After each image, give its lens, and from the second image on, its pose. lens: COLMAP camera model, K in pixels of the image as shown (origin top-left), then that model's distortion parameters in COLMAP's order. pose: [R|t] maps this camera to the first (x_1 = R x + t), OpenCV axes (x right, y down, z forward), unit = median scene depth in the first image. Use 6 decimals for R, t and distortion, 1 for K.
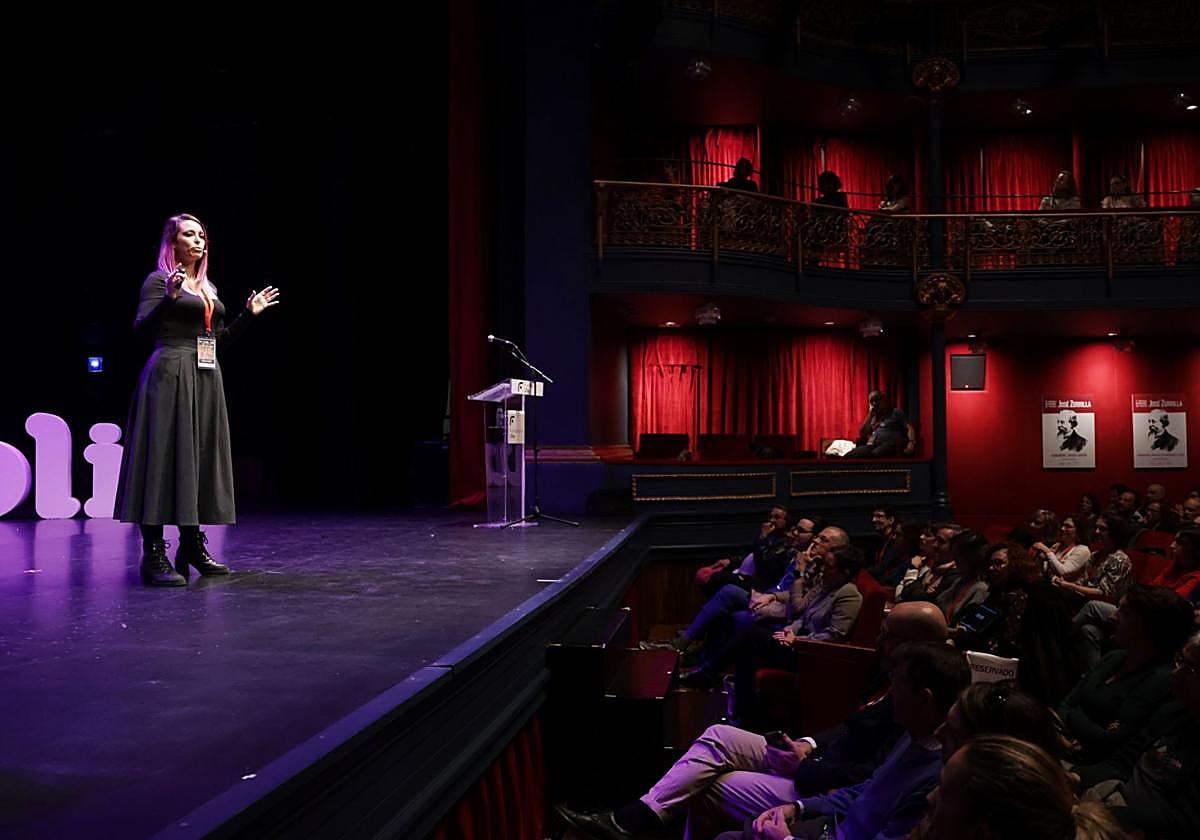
lens RADIAL K [[910.6, 0, 614.2], [0, 910.6, 418.2], [0, 0, 1]] dist [-0.111587, 0.077269]
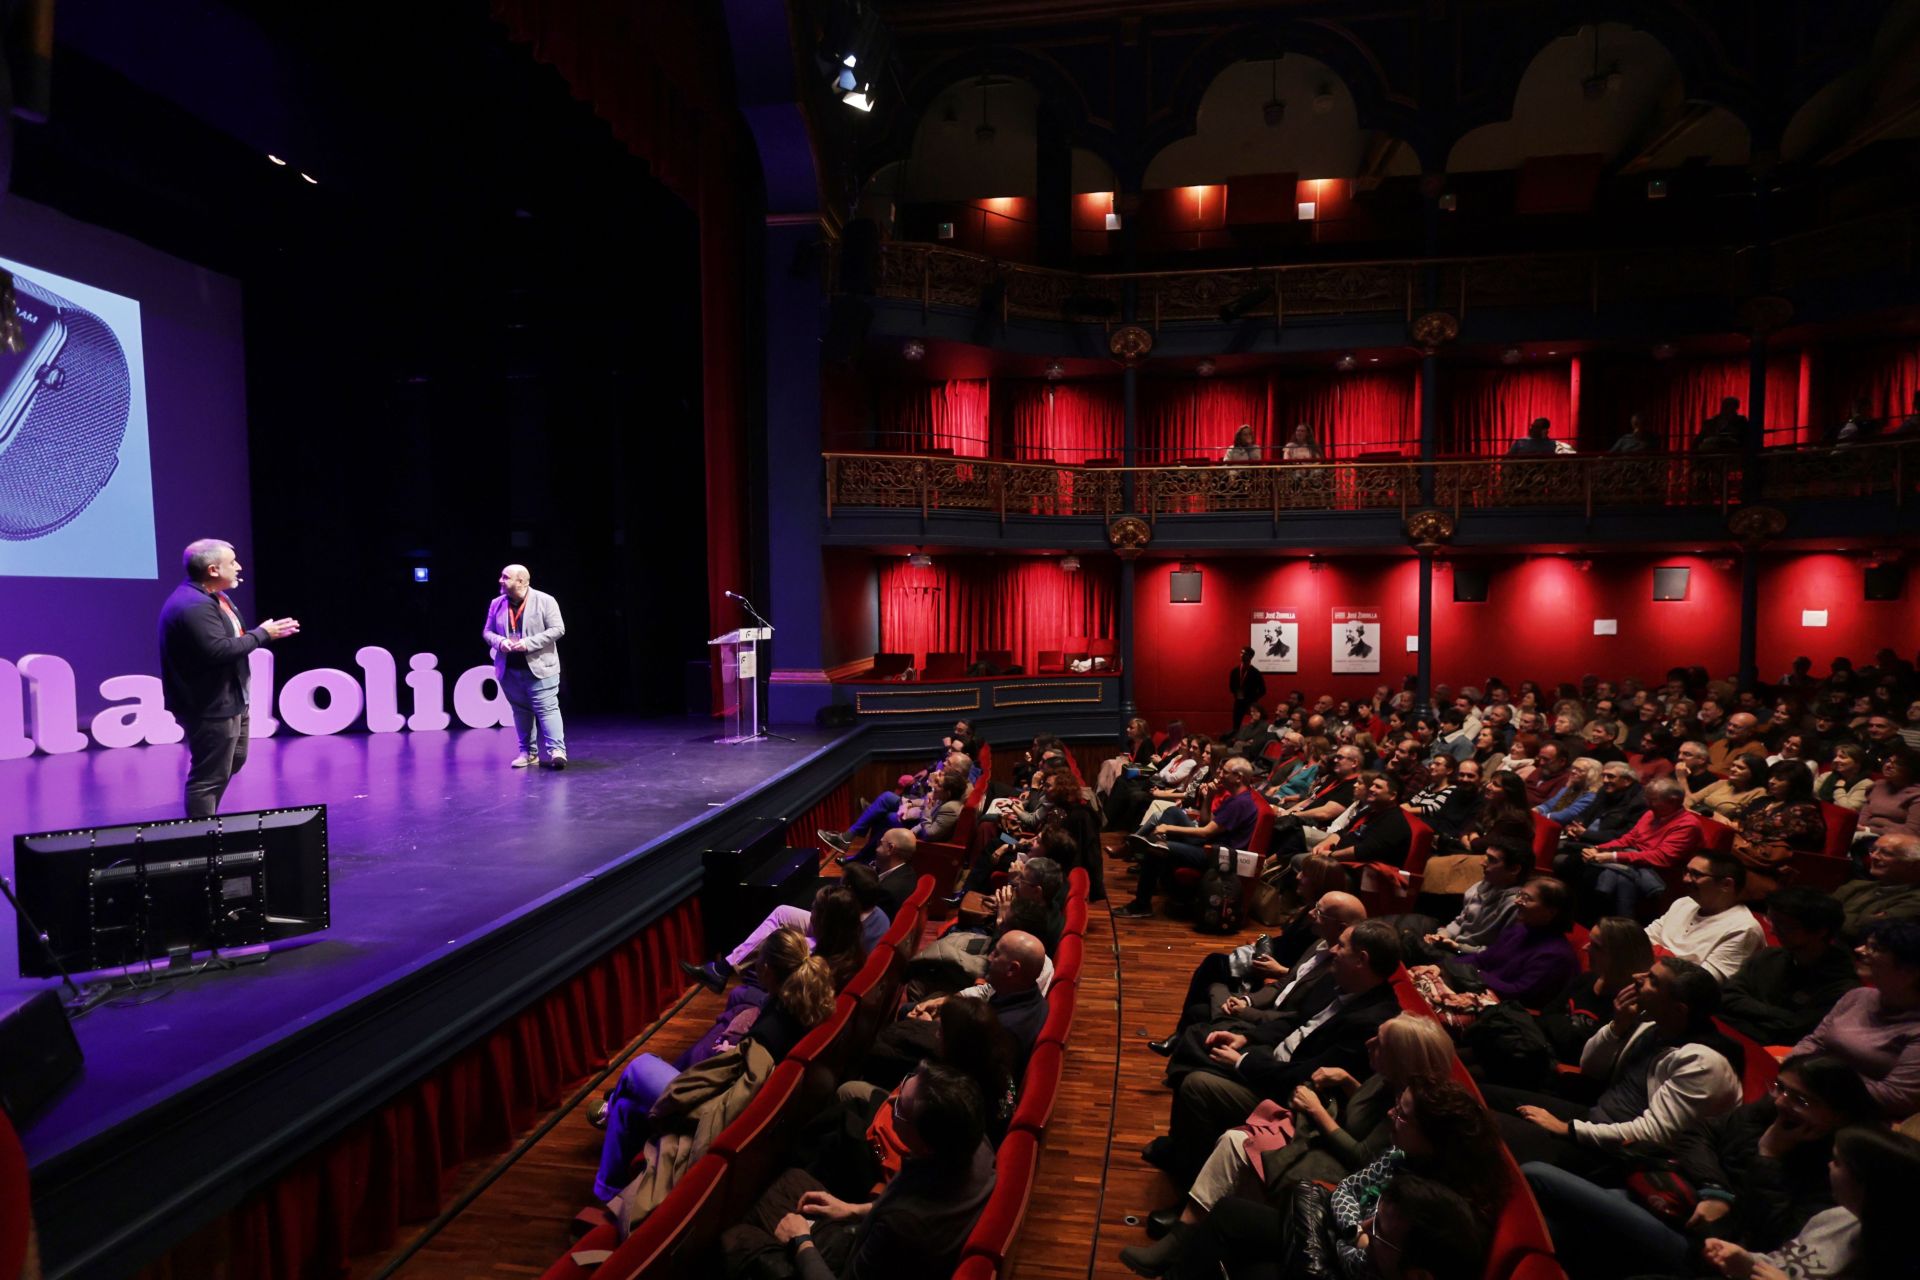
lens RADIAL K [[905.4, 0, 960.0], [0, 905.4, 640.0], [0, 0, 1]] dist [-0.009337, 0.000260]
pose [[0.999958, 0.000530, -0.009115, 0.151126], [0.000135, 0.997349, 0.072765, -0.087179], [0.009129, -0.072763, 0.997307, -0.201139]]
